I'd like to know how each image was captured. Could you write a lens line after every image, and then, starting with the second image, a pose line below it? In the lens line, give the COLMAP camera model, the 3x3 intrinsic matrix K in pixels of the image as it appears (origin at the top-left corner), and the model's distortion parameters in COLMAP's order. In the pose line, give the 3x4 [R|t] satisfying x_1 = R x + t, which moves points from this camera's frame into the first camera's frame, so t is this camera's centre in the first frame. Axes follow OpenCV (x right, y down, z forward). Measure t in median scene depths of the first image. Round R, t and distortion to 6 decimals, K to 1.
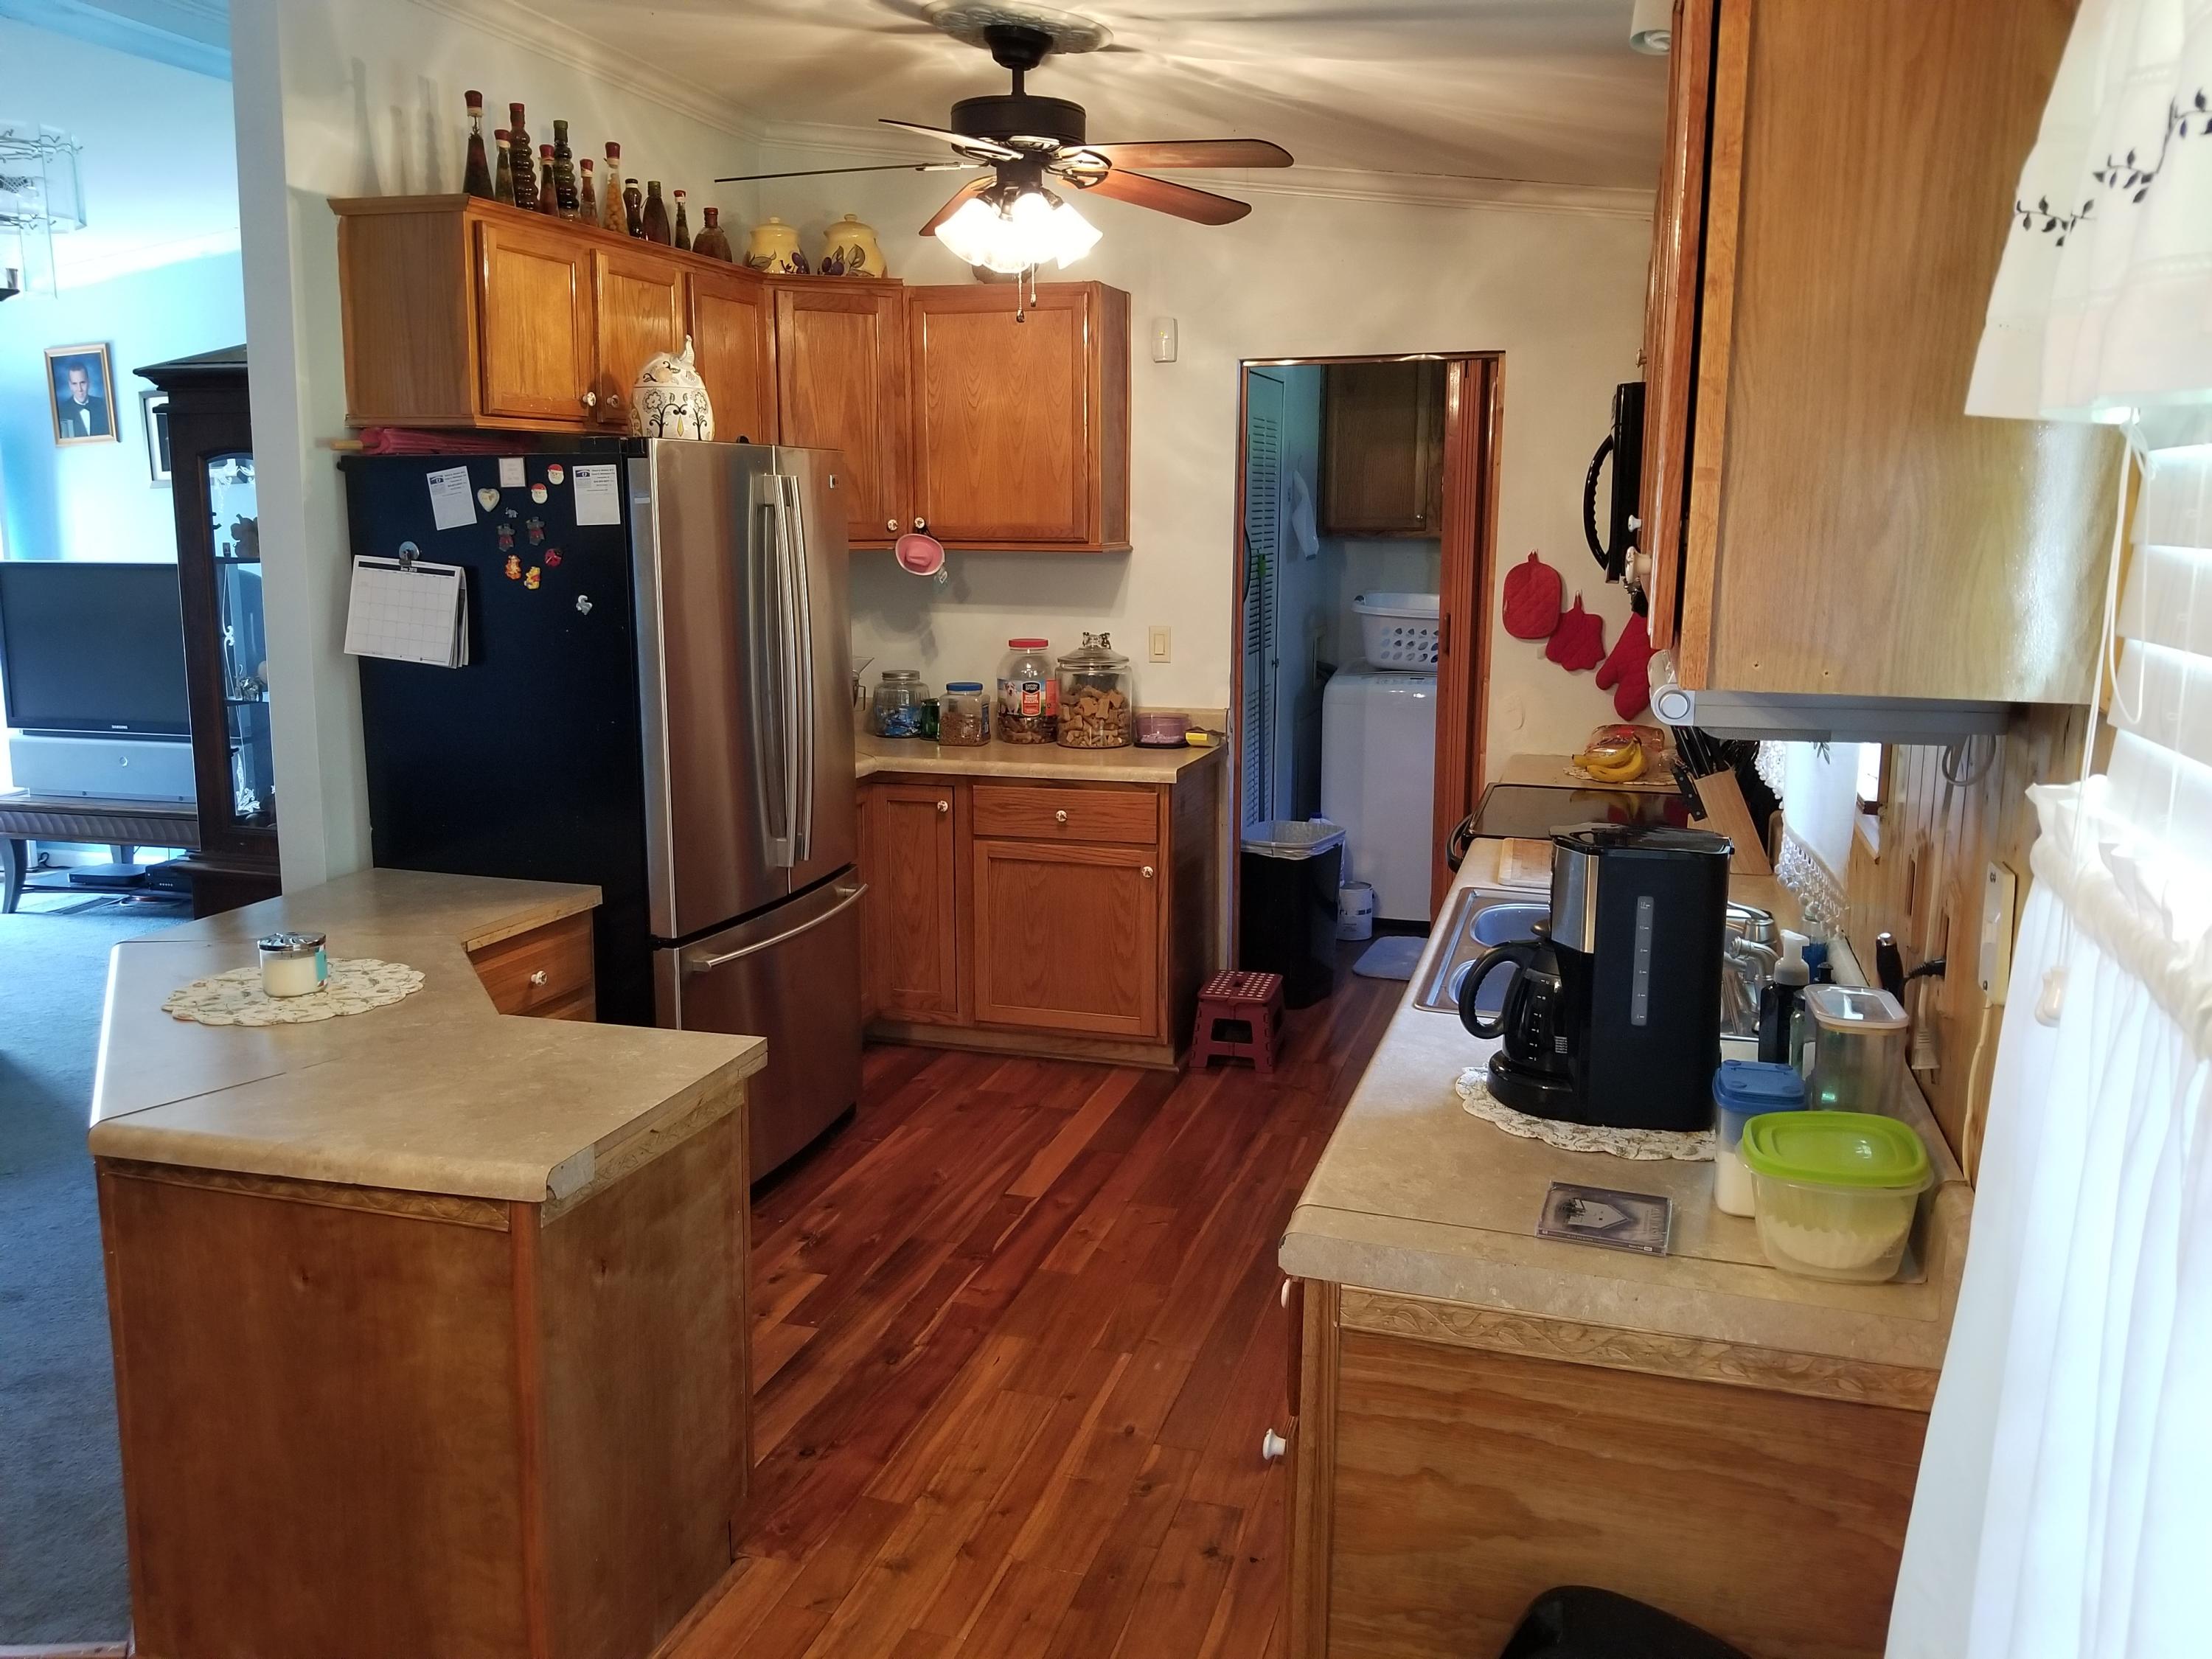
lens RADIAL K [[1743.9, 0, 1082.8], [0, 1743.9, 825.0], [0, 0, 1]] dist [0.031463, -0.029663]
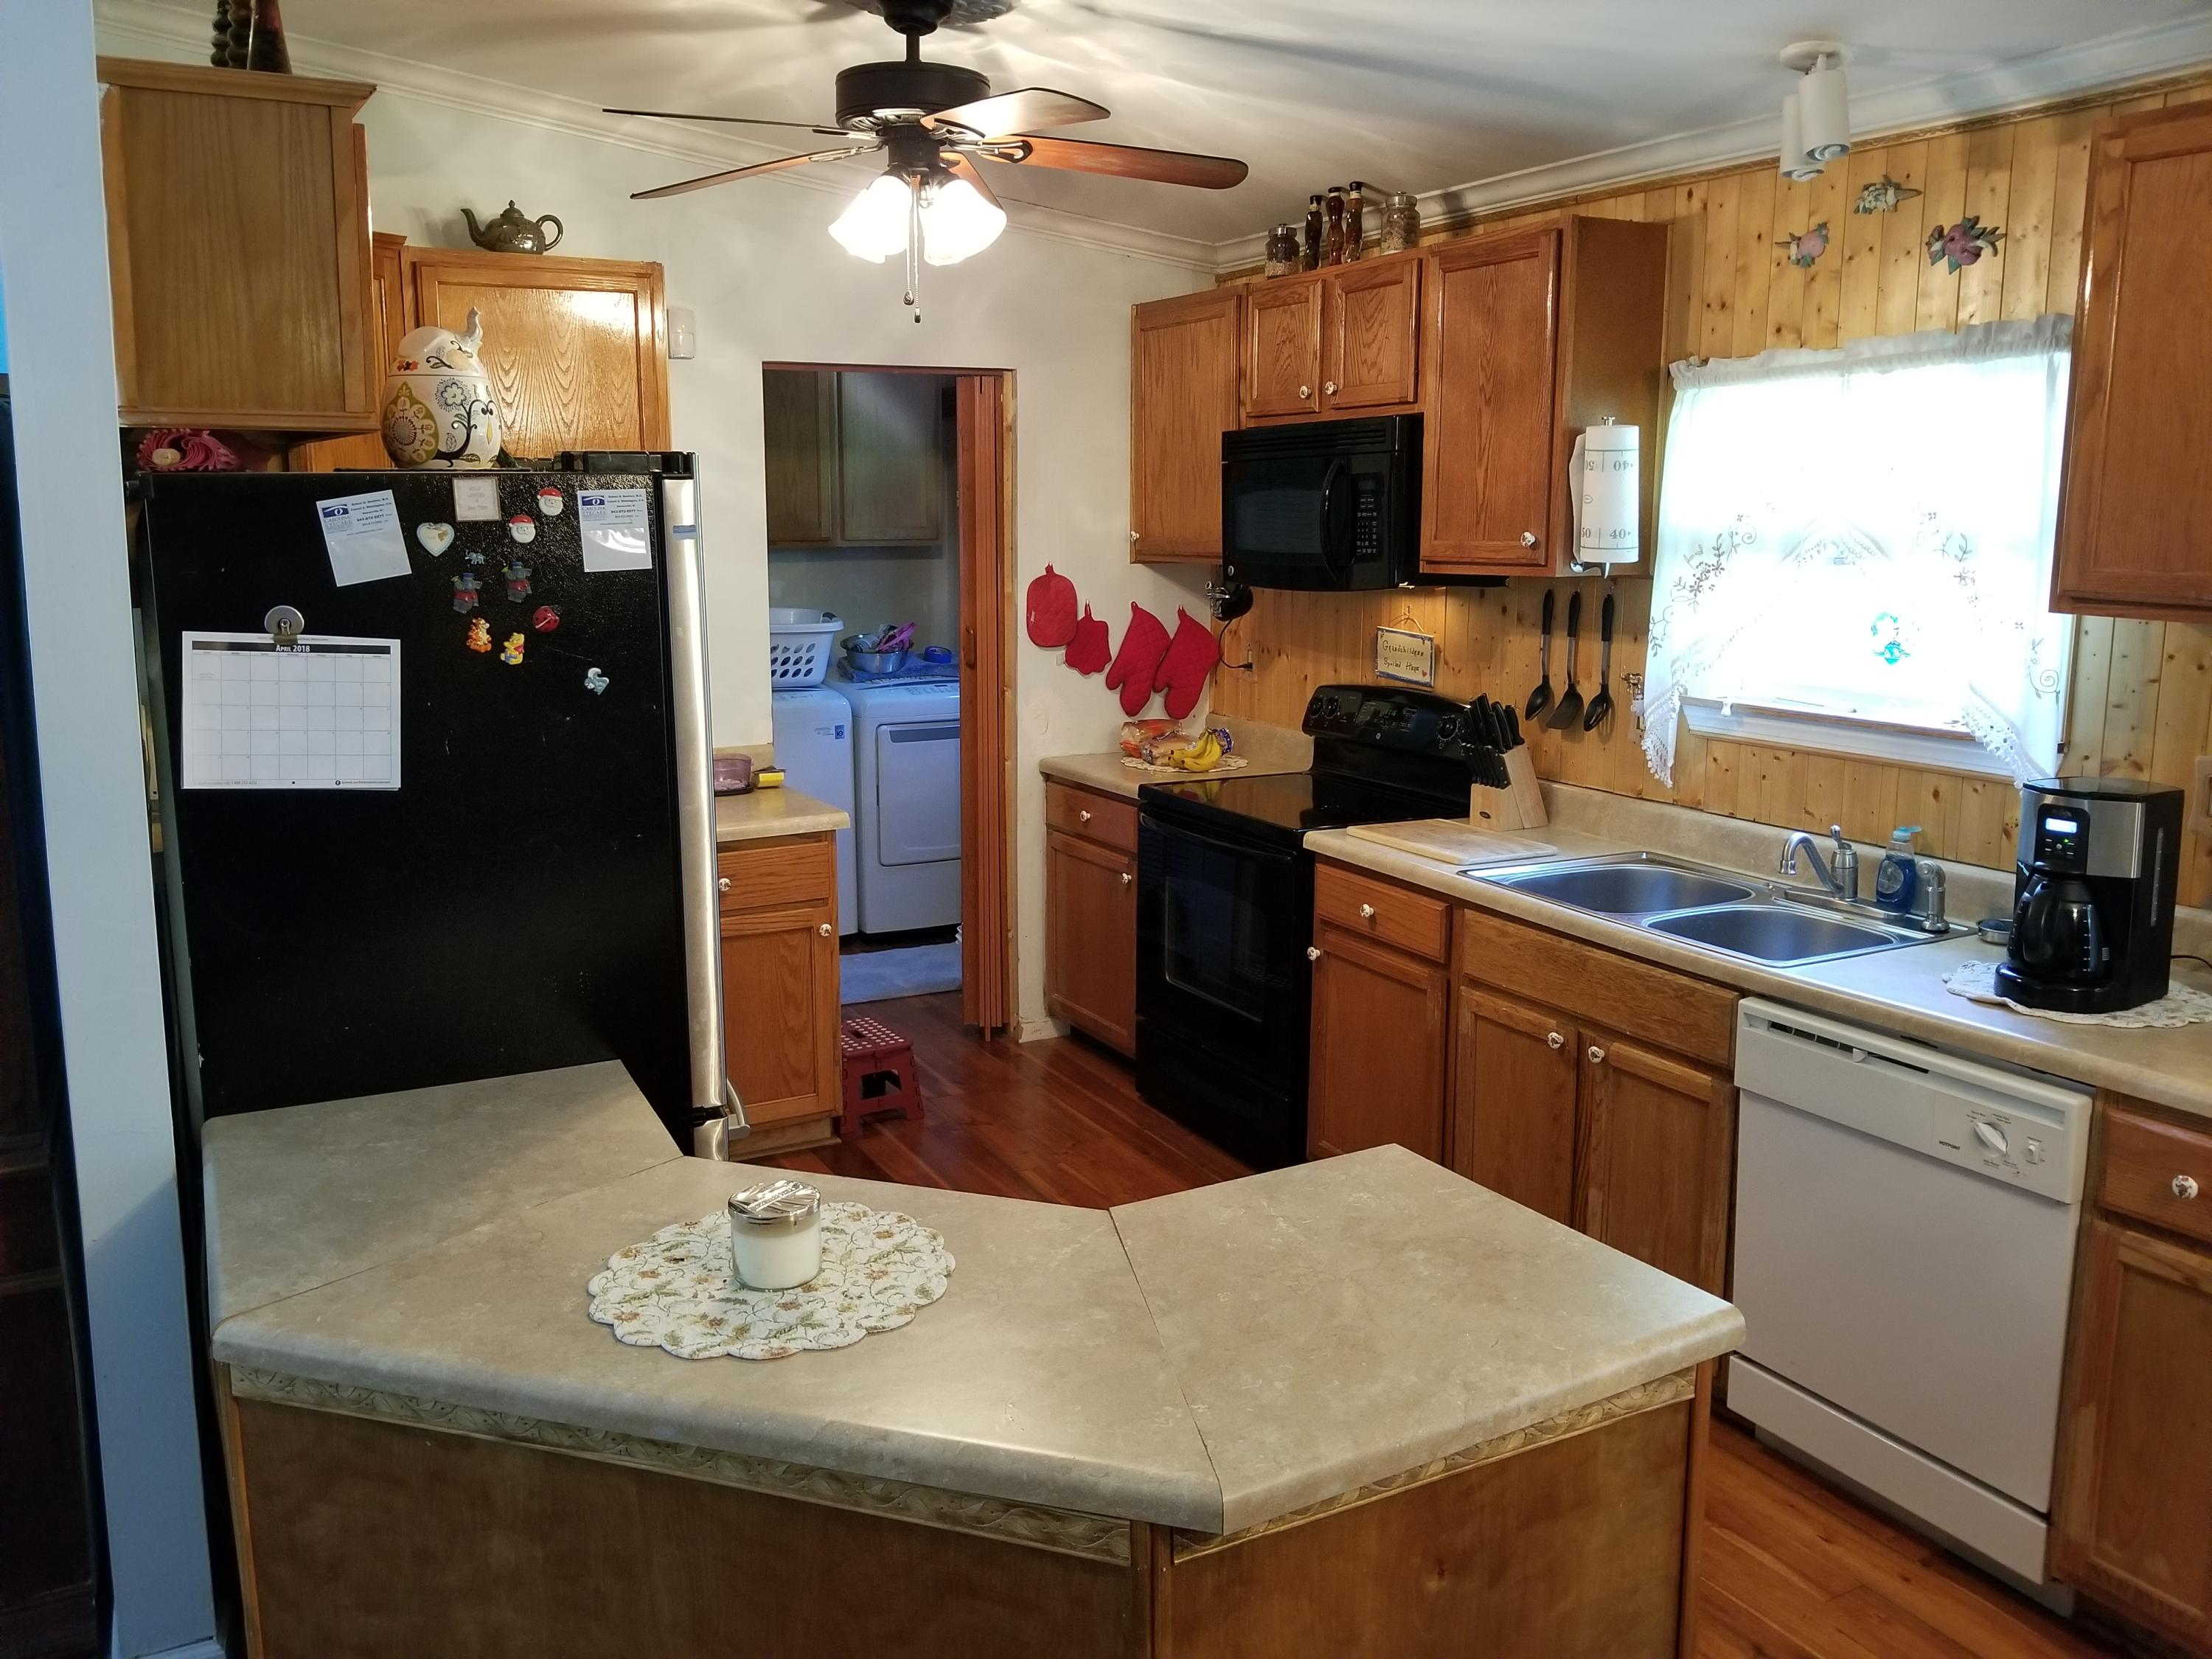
lens RADIAL K [[1743.9, 0, 1095.8], [0, 1743.9, 829.2], [0, 0, 1]] dist [0.031463, -0.029663]
pose [[0.706194, -0.136905, 0.694656, -0.642841], [0.133390, 0.989284, 0.059366, -0.079398], [-0.695339, 0.050737, 0.716889, 0.334154]]
